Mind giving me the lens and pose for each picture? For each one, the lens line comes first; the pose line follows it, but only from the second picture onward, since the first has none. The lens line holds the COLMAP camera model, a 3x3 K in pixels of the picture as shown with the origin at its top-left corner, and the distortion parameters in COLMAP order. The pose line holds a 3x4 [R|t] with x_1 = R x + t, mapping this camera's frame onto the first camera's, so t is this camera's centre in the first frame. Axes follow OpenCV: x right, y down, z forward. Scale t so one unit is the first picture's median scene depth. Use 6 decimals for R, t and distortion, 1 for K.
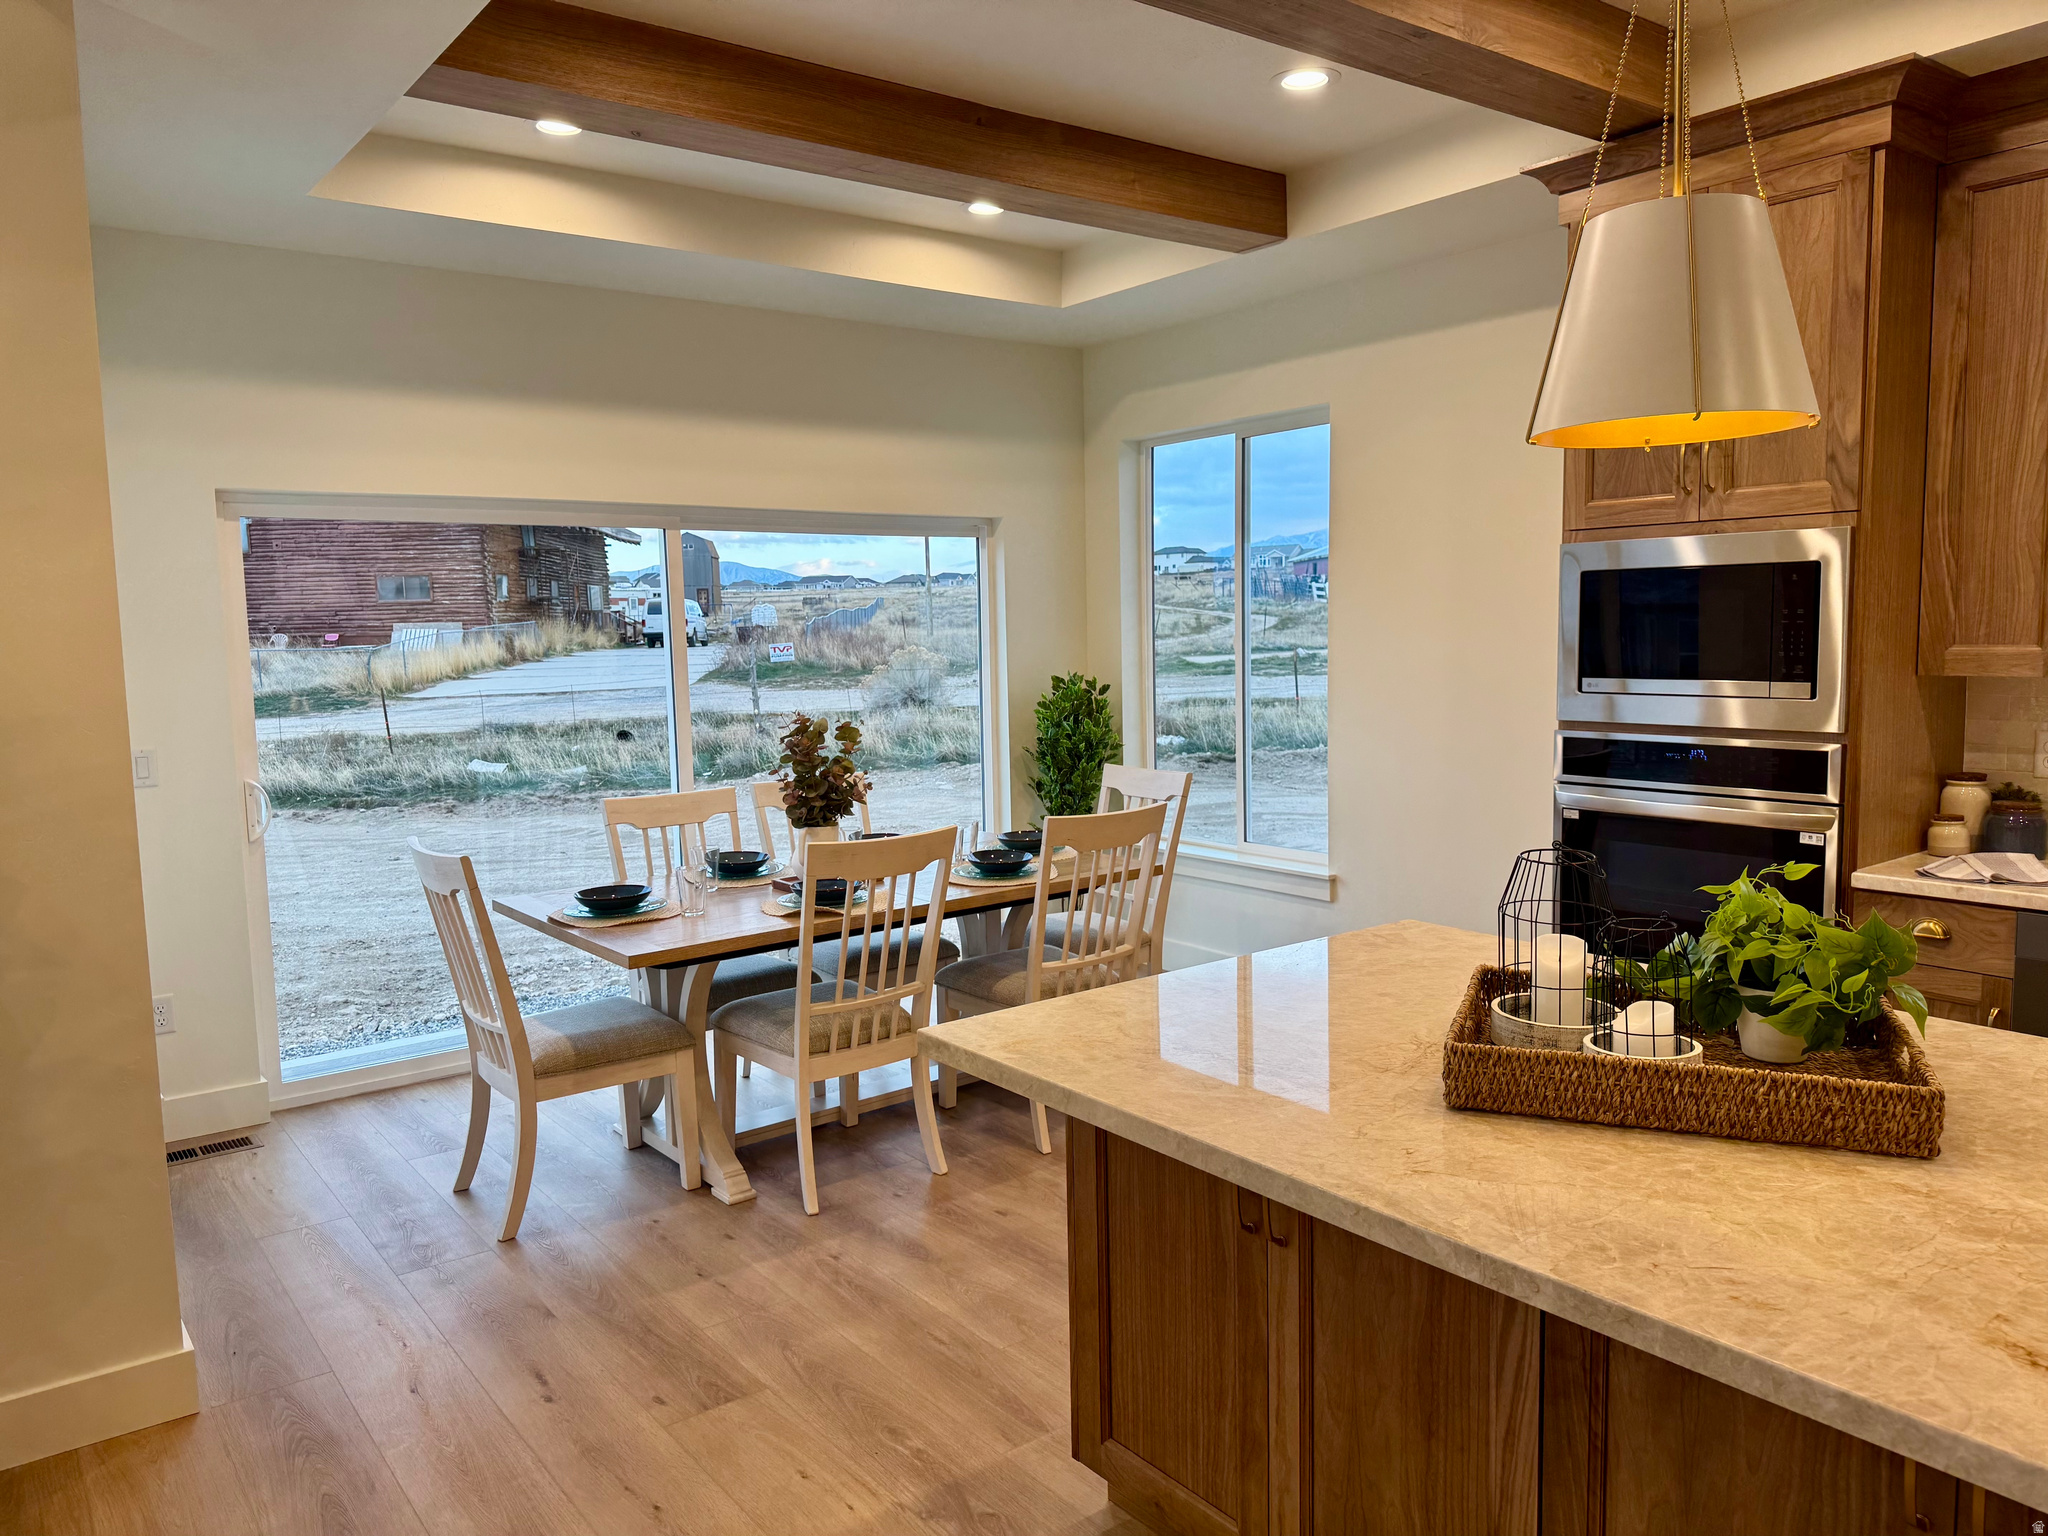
lens RADIAL K [[1448.1, 0, 1023.9], [0, 1448.1, 766.1], [0, 0, 1]] dist [0.068055, -0.074564]
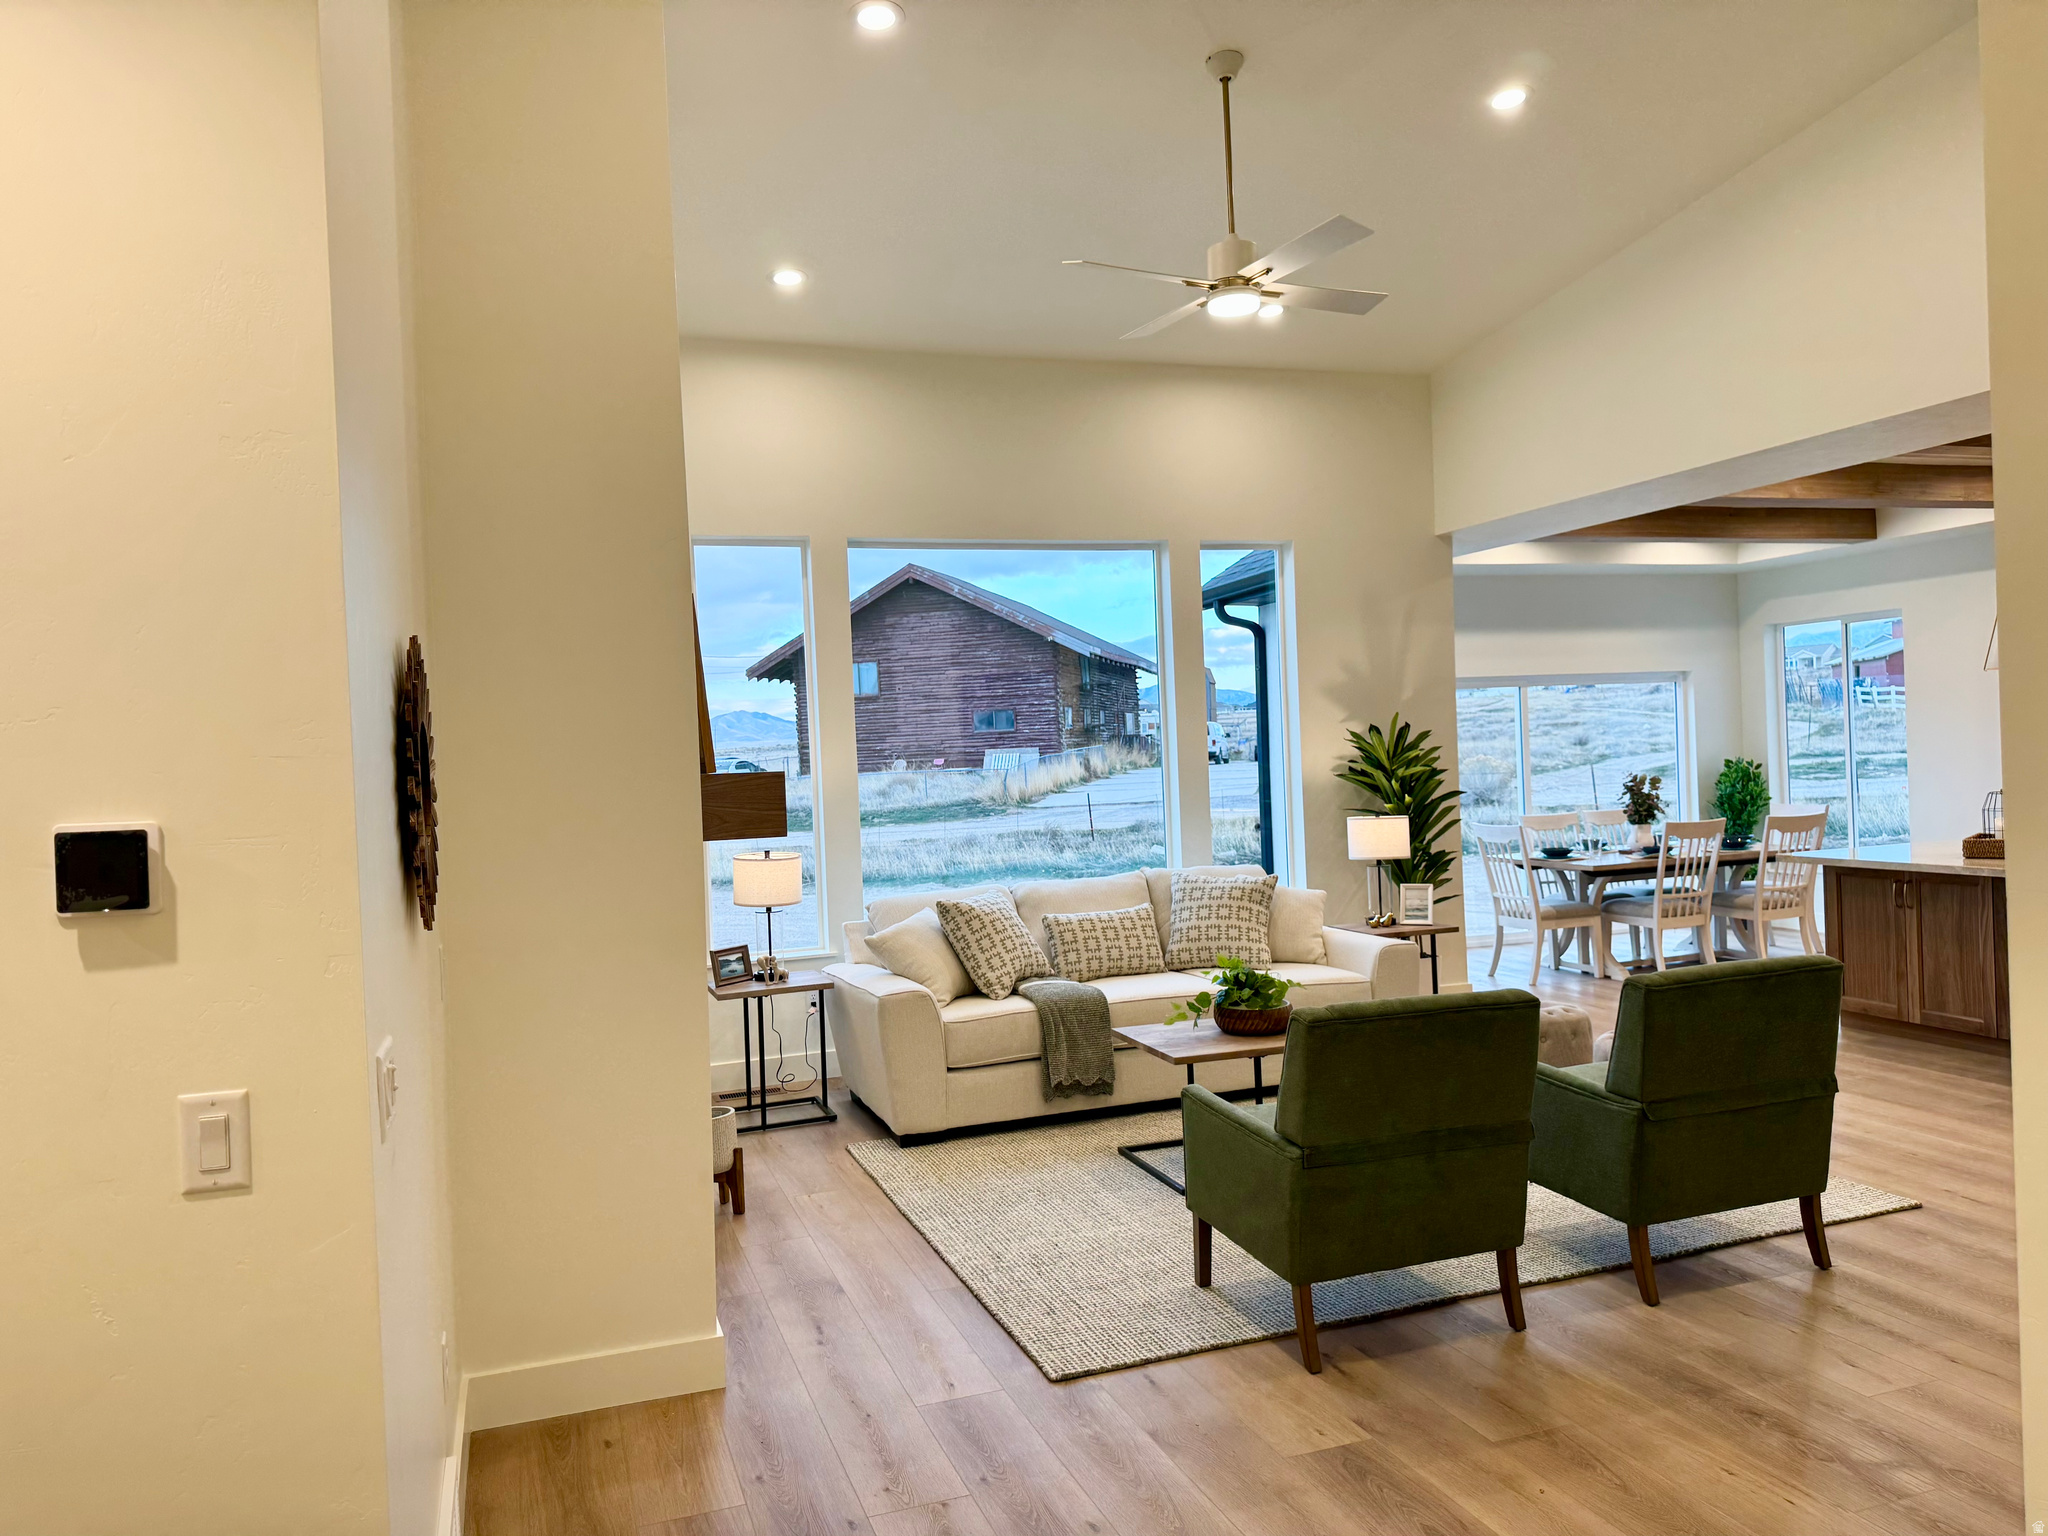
lens RADIAL K [[1433.3, 0, 1031.0], [0, 1433.3, 765.0], [0, 0, 1]] dist [0.153166, -0.247621]
pose [[0.950524, -0.017114, -0.310179, -0.334824], [-0.008597, 0.996650, -0.081336, 0.140529], [0.310532, 0.079978, 0.947192, -1.371002]]
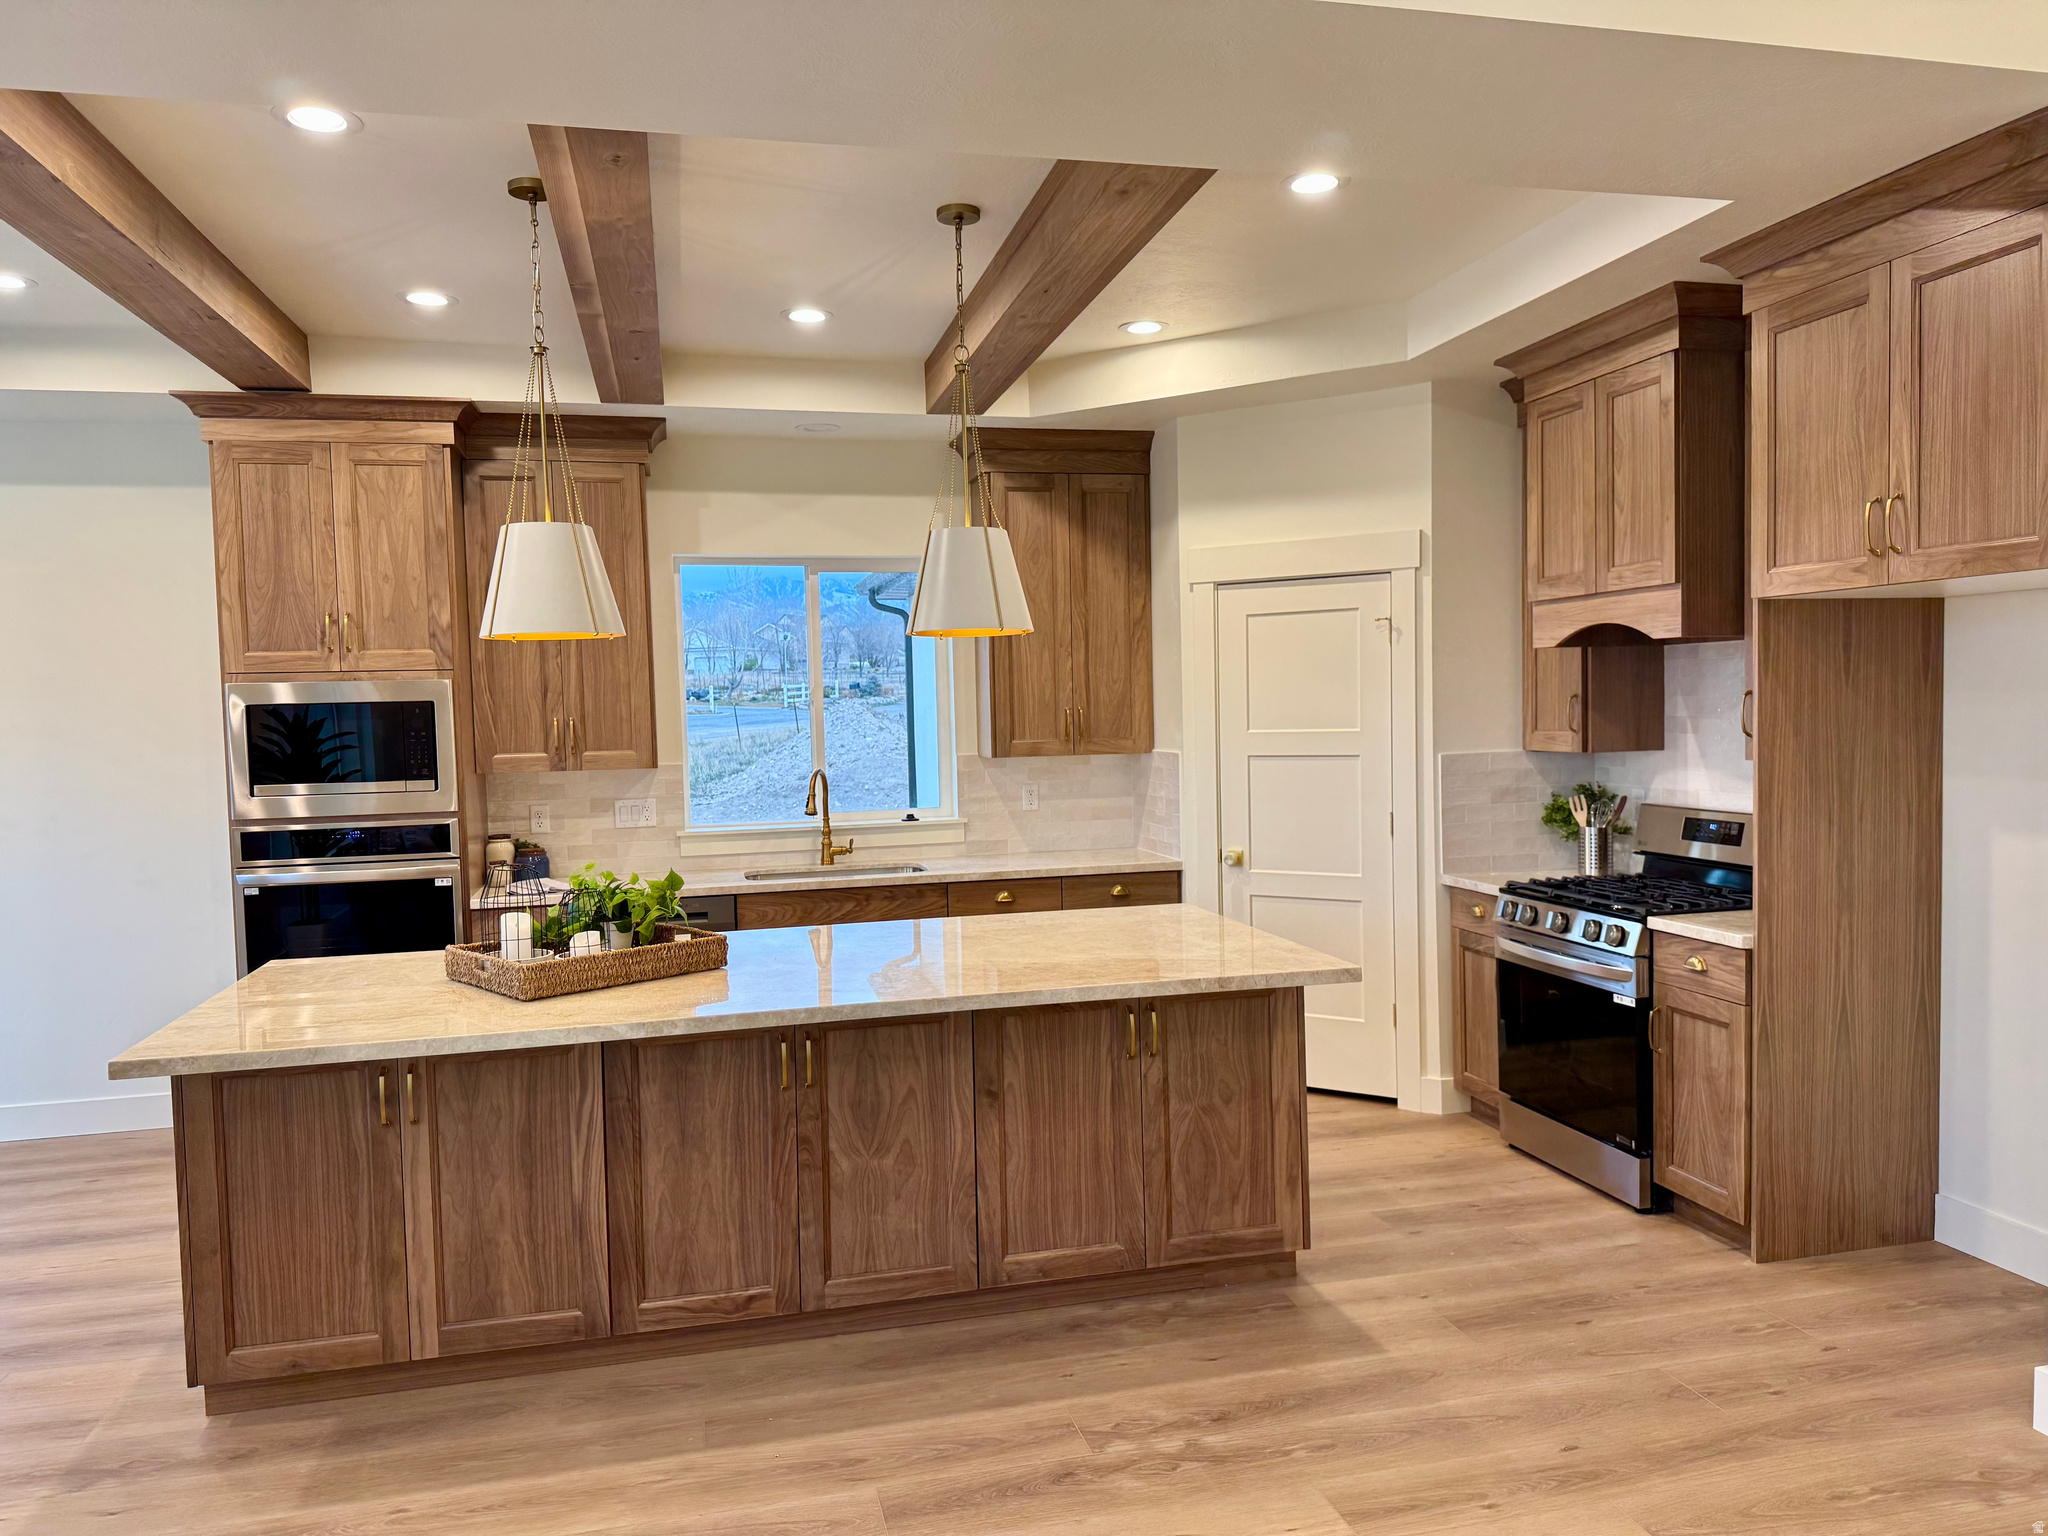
lens RADIAL K [[1433.3, 0, 1031.0], [0, 1433.3, 765.0], [0, 0, 1]] dist [0.153166, -0.247621]
pose [[0.400698, -0.024506, 0.915882, -0.488457], [0.109440, 0.993765, -0.021290, 0.022762], [-0.909650, 0.108765, 0.400882, -0.142548]]
